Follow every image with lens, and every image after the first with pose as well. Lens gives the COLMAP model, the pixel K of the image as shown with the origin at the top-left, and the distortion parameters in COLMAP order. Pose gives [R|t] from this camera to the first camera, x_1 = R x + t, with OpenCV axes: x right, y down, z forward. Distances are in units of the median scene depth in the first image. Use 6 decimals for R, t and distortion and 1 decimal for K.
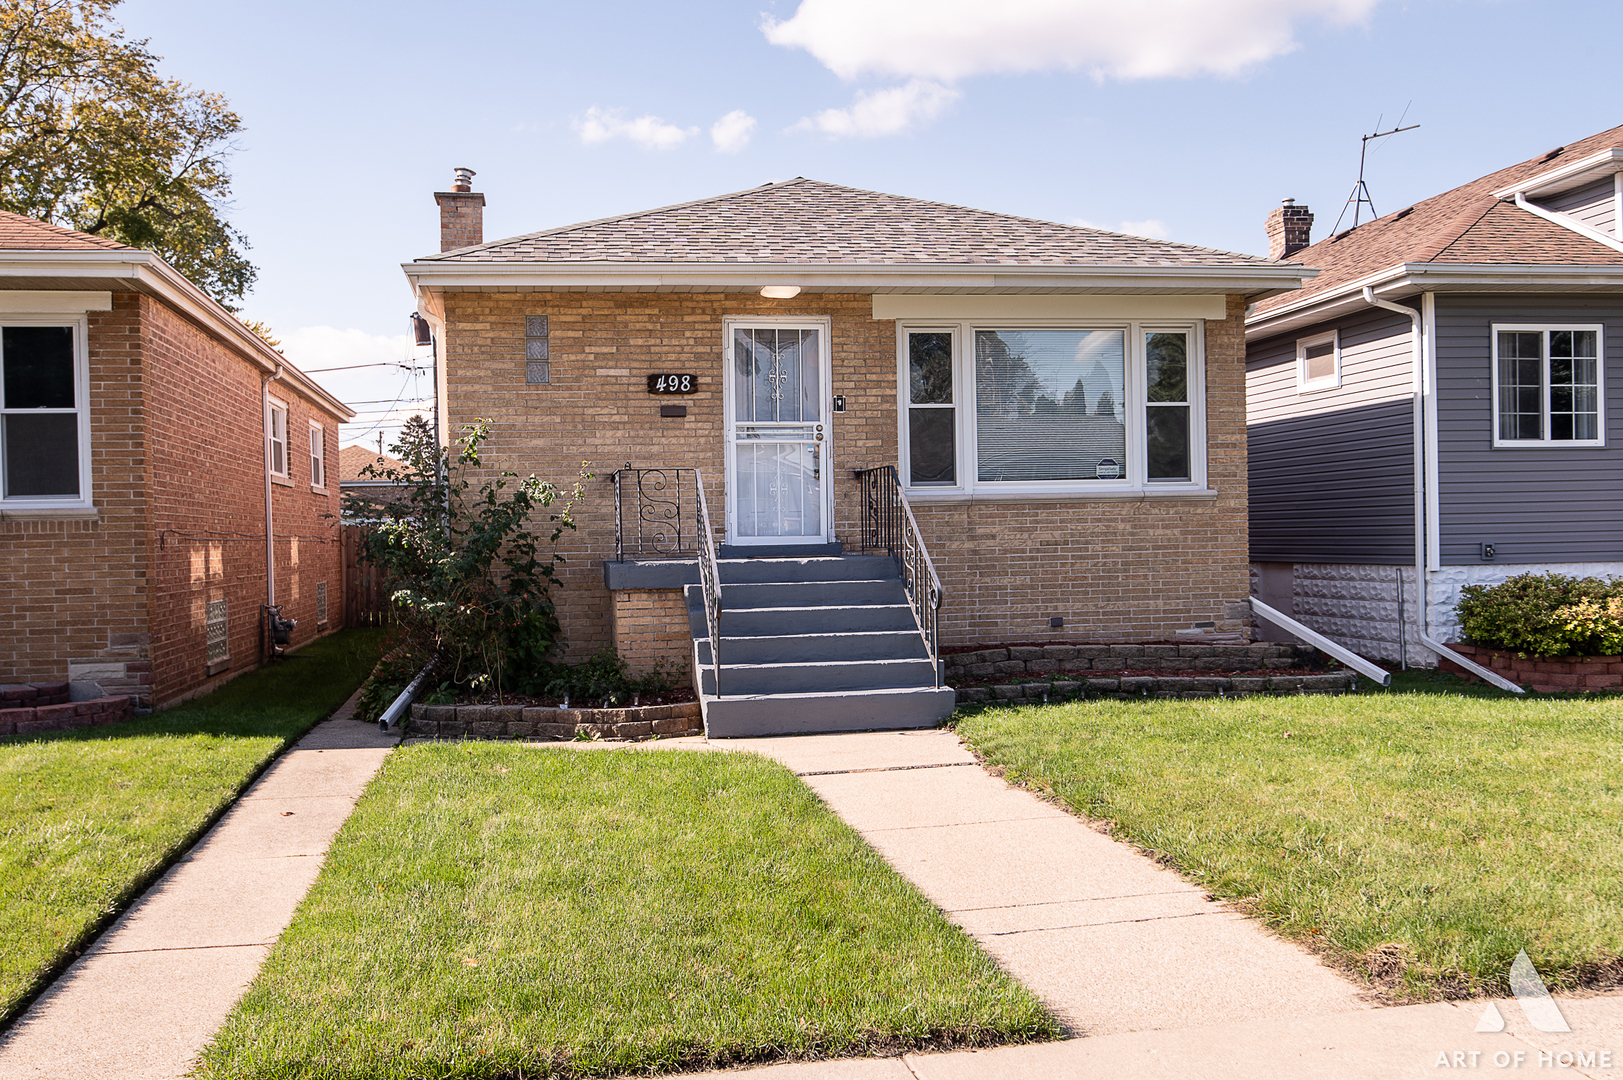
lens RADIAL K [[1579.5, 0, 811.5], [0, 1579.5, 540.0], [0, 0, 1]] dist [-0.000751, 0.018487]
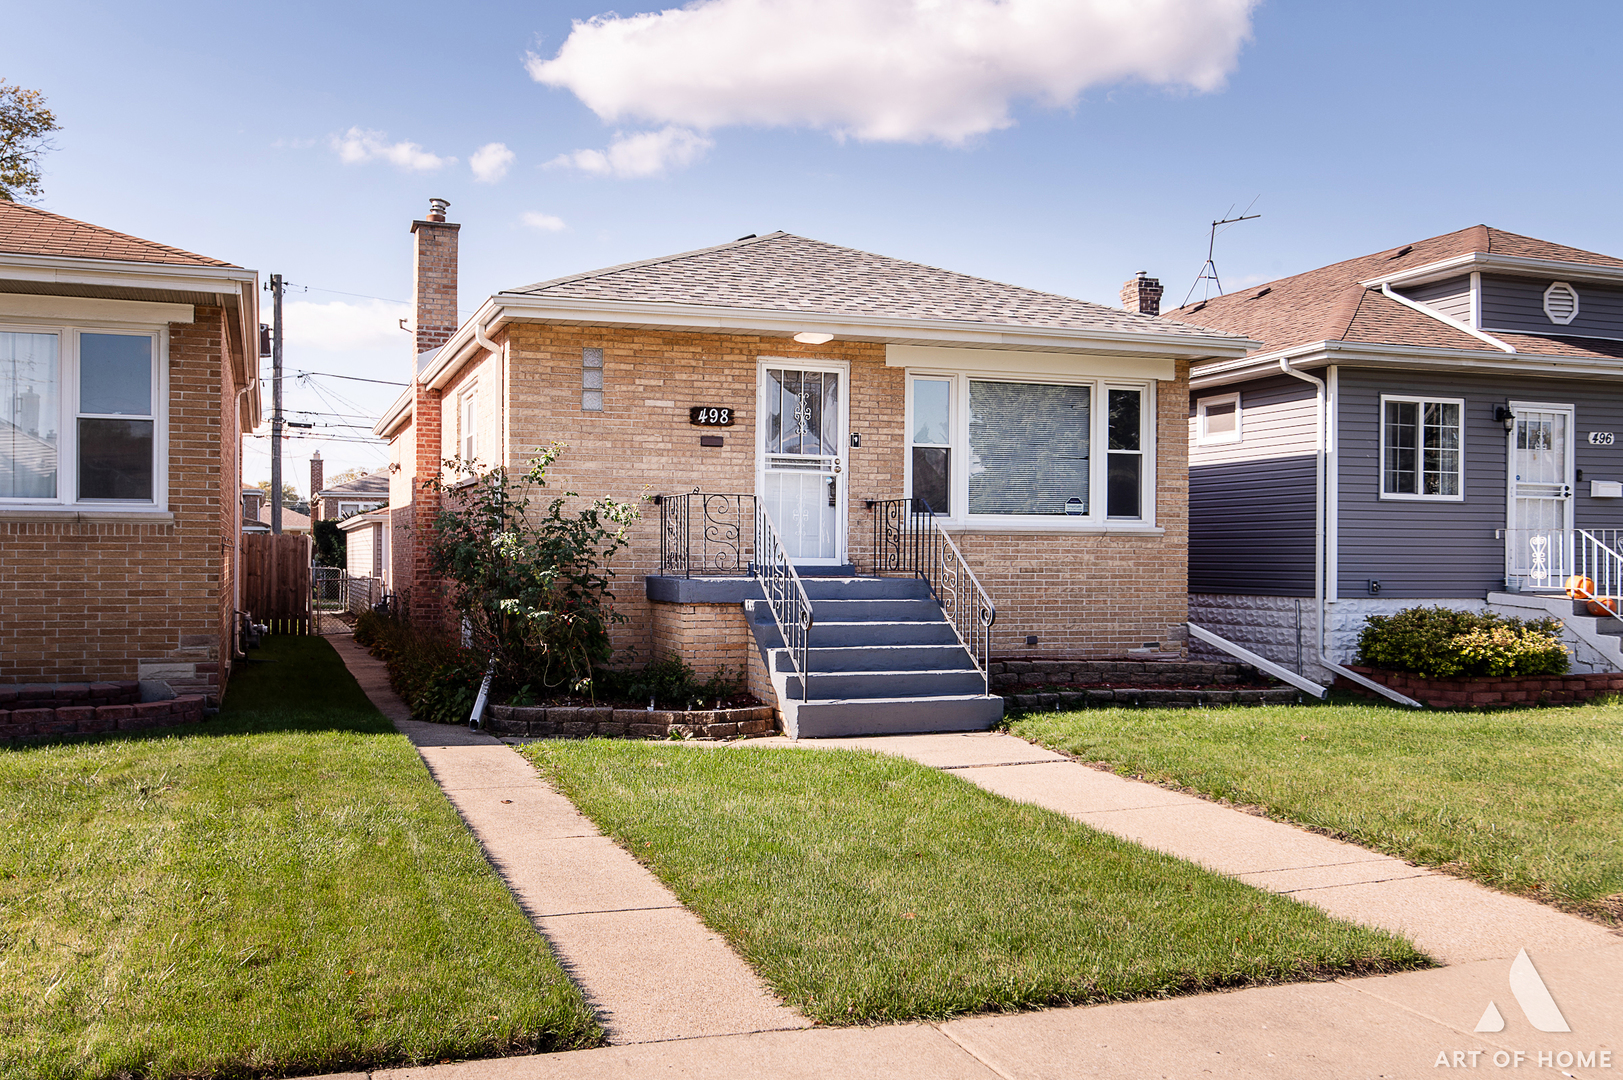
lens RADIAL K [[1501.3, 0, 811.5], [0, 1501.3, 540.0], [0, 0, 1]] dist [0.001950, 0.064501]
pose [[0.985151, 0.029321, 0.169167, -0.187212], [-0.026765, 0.999491, -0.017374, 0.003108], [-0.169590, 0.012589, 0.985434, -0.036660]]
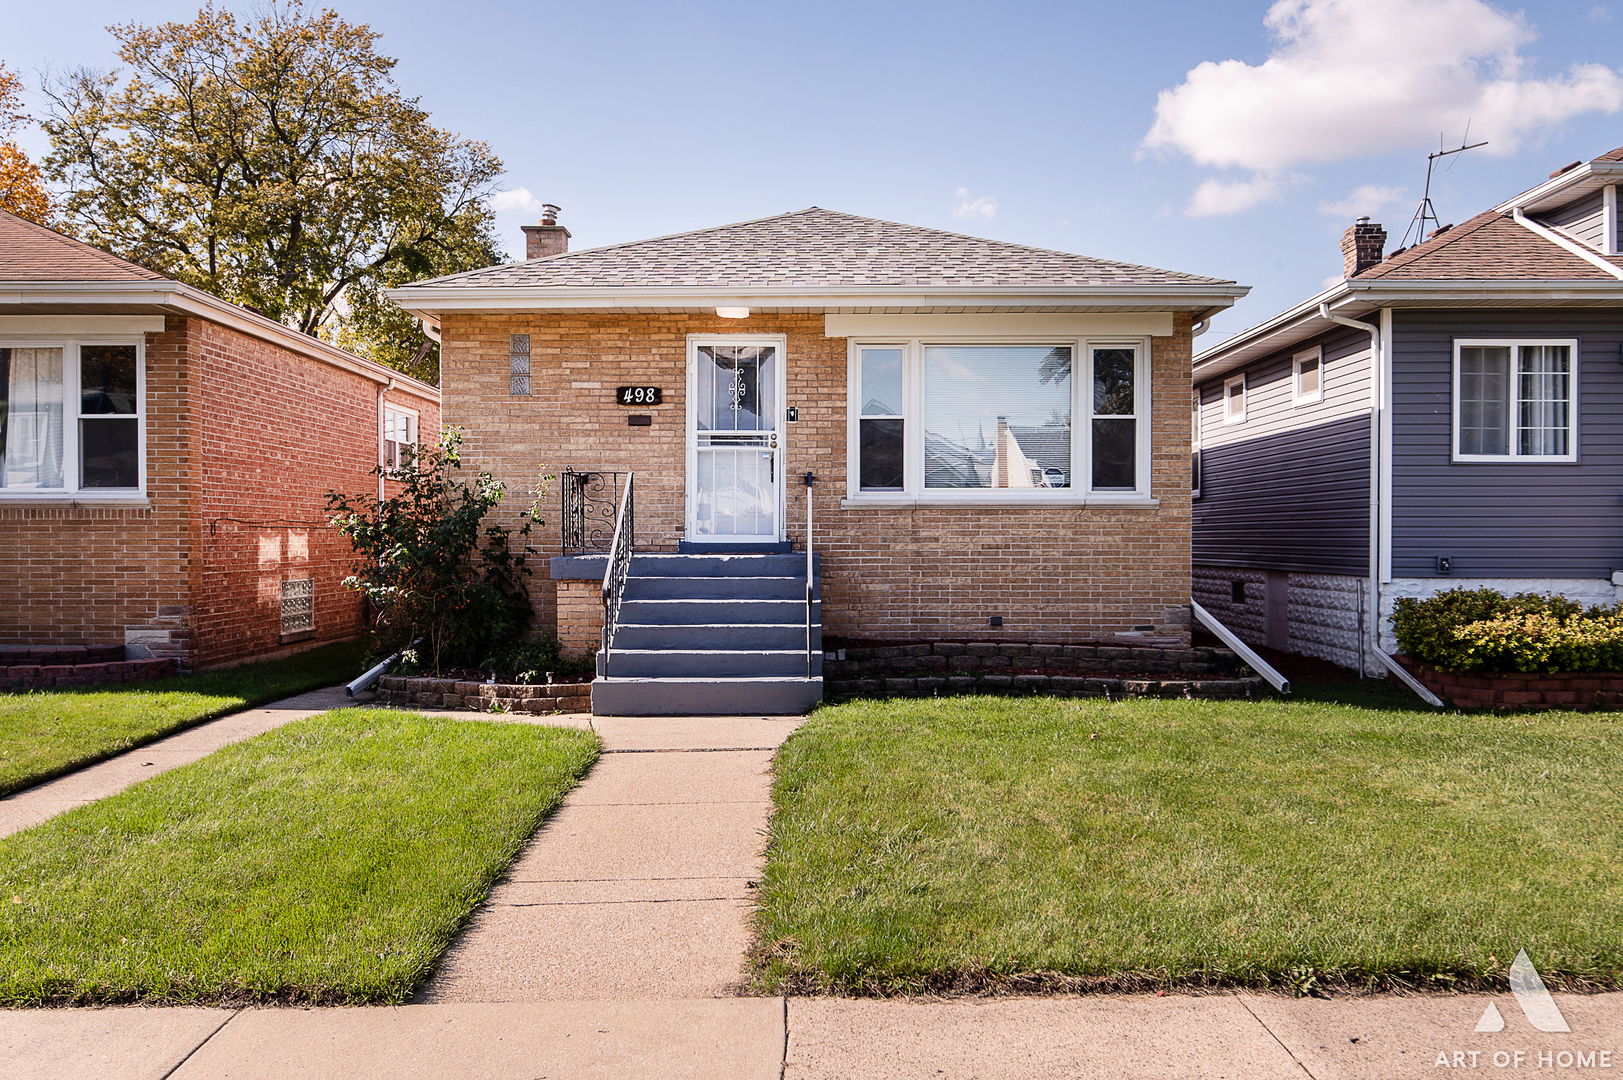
lens RADIAL K [[1433.1, 0, 811.5], [0, 1433.1, 540.0], [0, 0, 1]] dist [0.009163, -0.000107]
pose [[0.983840, 0.021924, -0.177704, 0.205546], [-0.021435, 0.999759, 0.004676, -0.004532], [0.177764, -0.000791, 0.984073, 0.027682]]
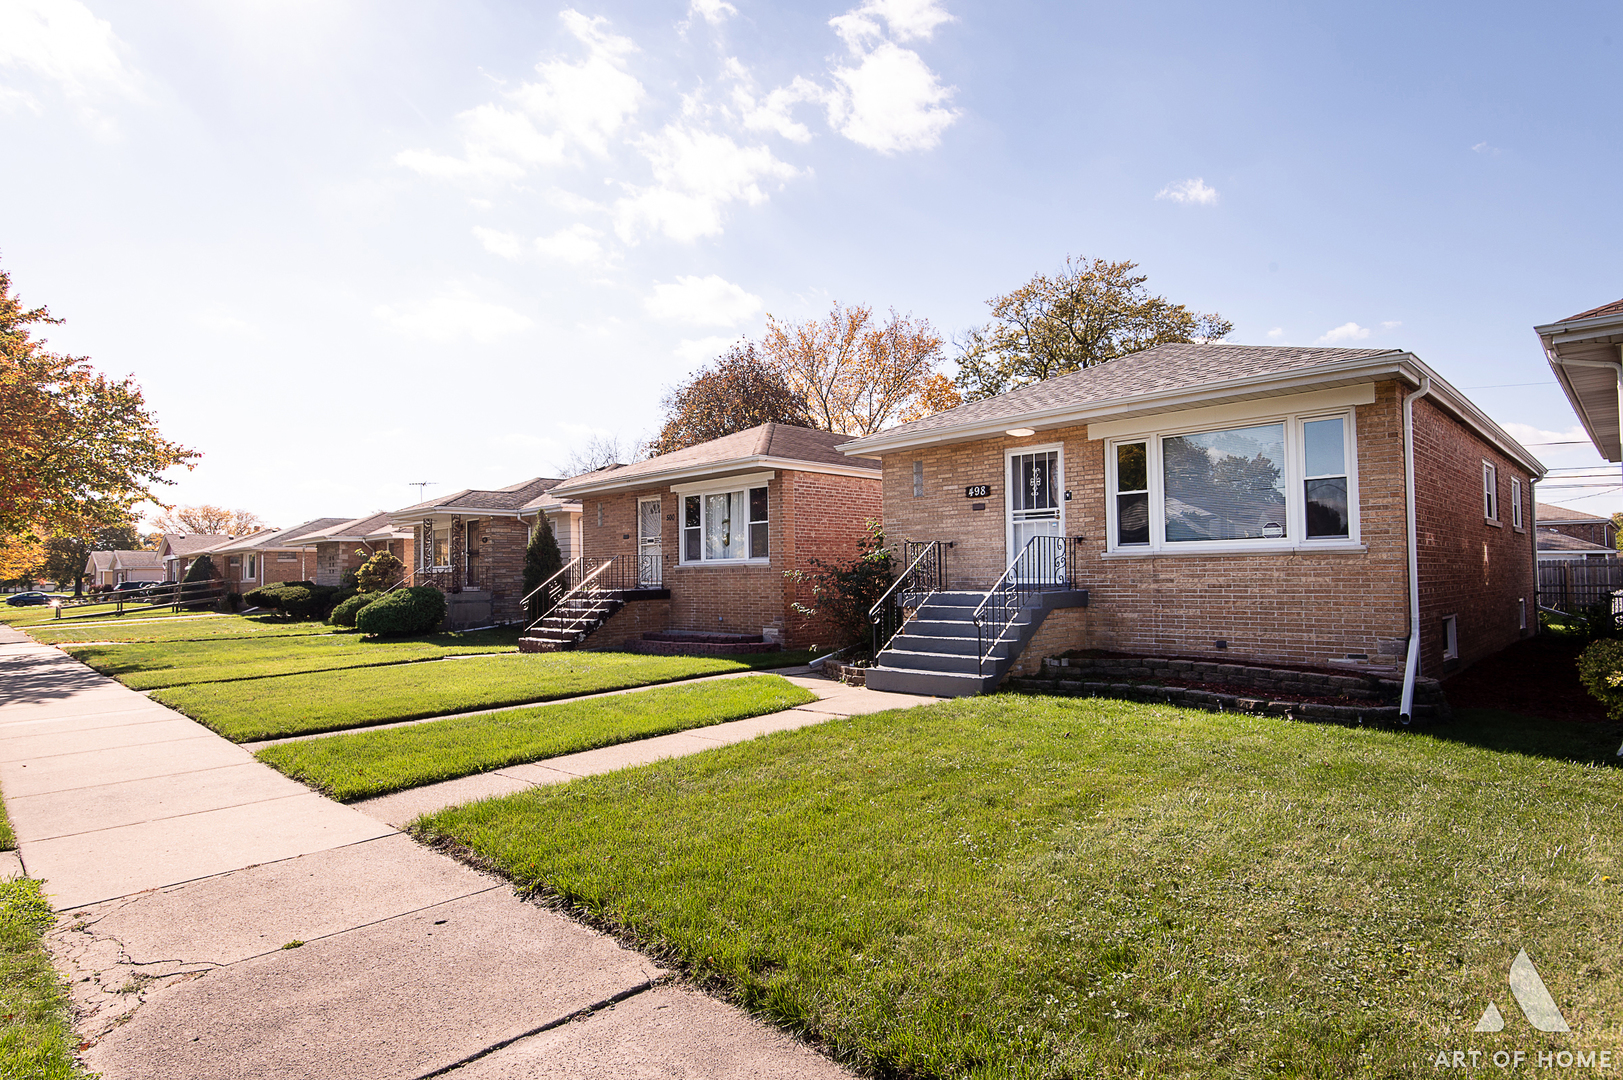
lens RADIAL K [[857.9, 0, 785.0], [0, 857.9, 538.2], [0, 0, 1]] dist [0.001557, -0.000152]
pose [[0.554501, -0.022597, -0.831876, 0.571572], [-0.001340, 0.999606, -0.028046, -0.018466], [0.832182, 0.016666, 0.554252, 0.276993]]
